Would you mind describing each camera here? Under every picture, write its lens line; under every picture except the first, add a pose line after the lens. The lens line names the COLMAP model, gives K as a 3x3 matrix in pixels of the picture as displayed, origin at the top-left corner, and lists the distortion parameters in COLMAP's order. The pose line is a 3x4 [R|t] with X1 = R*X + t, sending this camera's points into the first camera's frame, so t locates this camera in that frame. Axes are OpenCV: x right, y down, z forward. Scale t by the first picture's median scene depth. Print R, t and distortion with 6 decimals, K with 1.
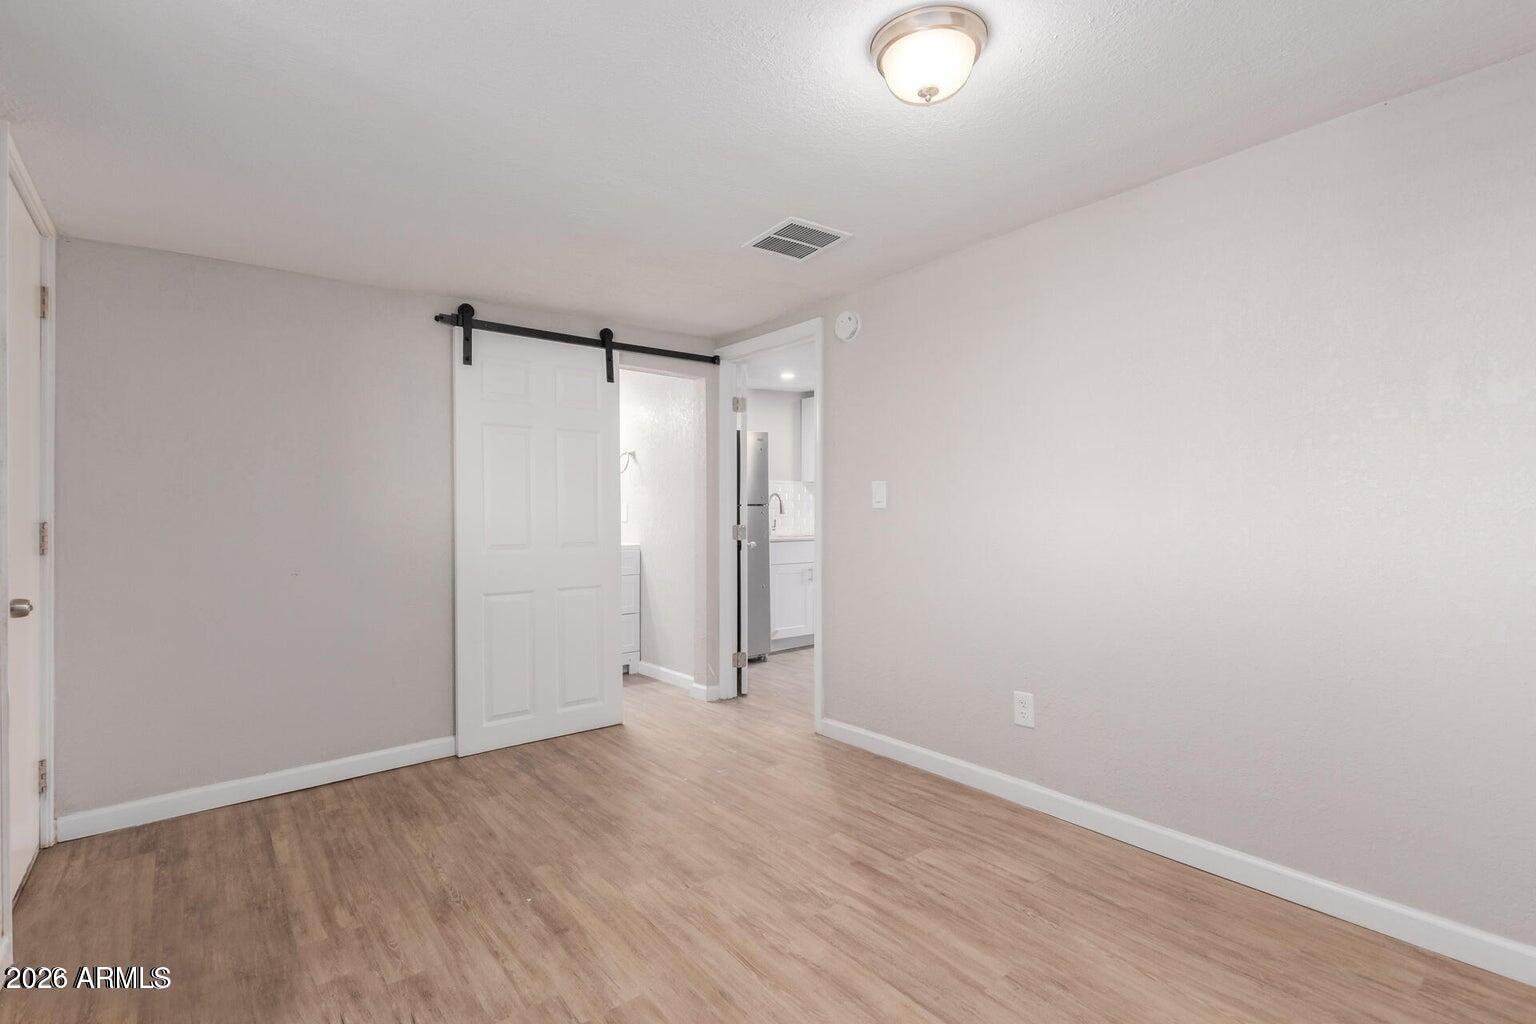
lens RADIAL K [[710.5, 0, 767.4], [0, 710.5, 515.1], [0, 0, 1]] dist [-0.003057, -0.001054]
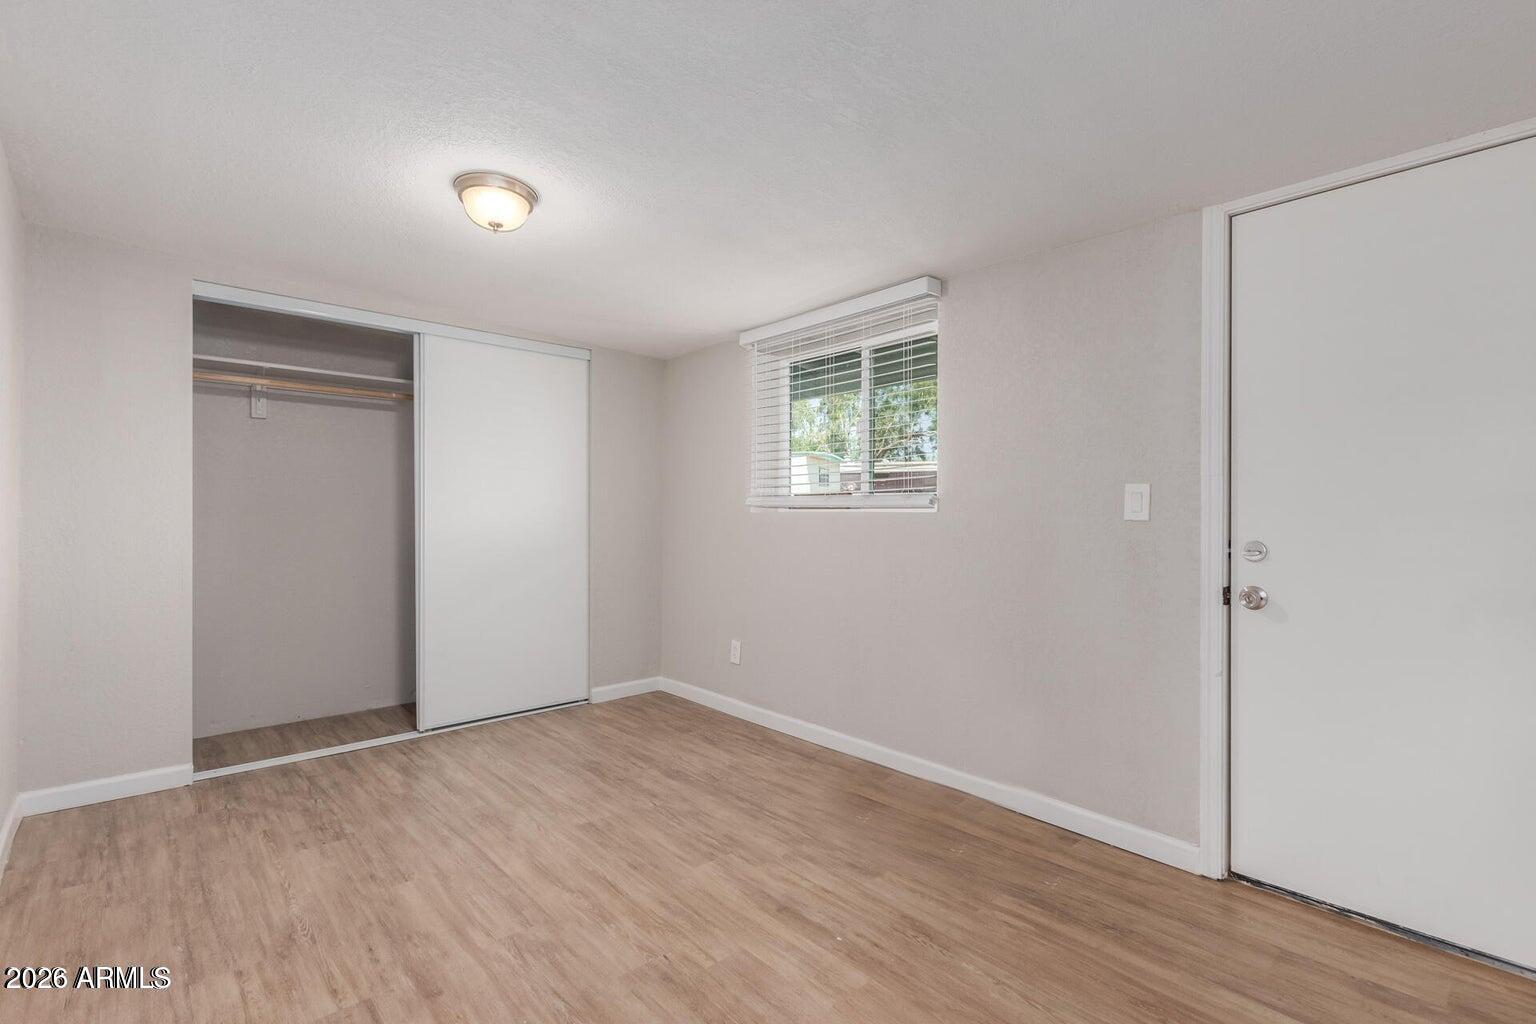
lens RADIAL K [[710.5, 0, 767.9], [0, 710.5, 507.3], [0, 0, 1]] dist [-0.003057, -0.001054]
pose [[-0.998408, -0.004430, -0.056222, -0.199361], [-0.003928, 0.999951, -0.009048, -0.005198], [0.056260, -0.008812, -0.998377, 2.000061]]
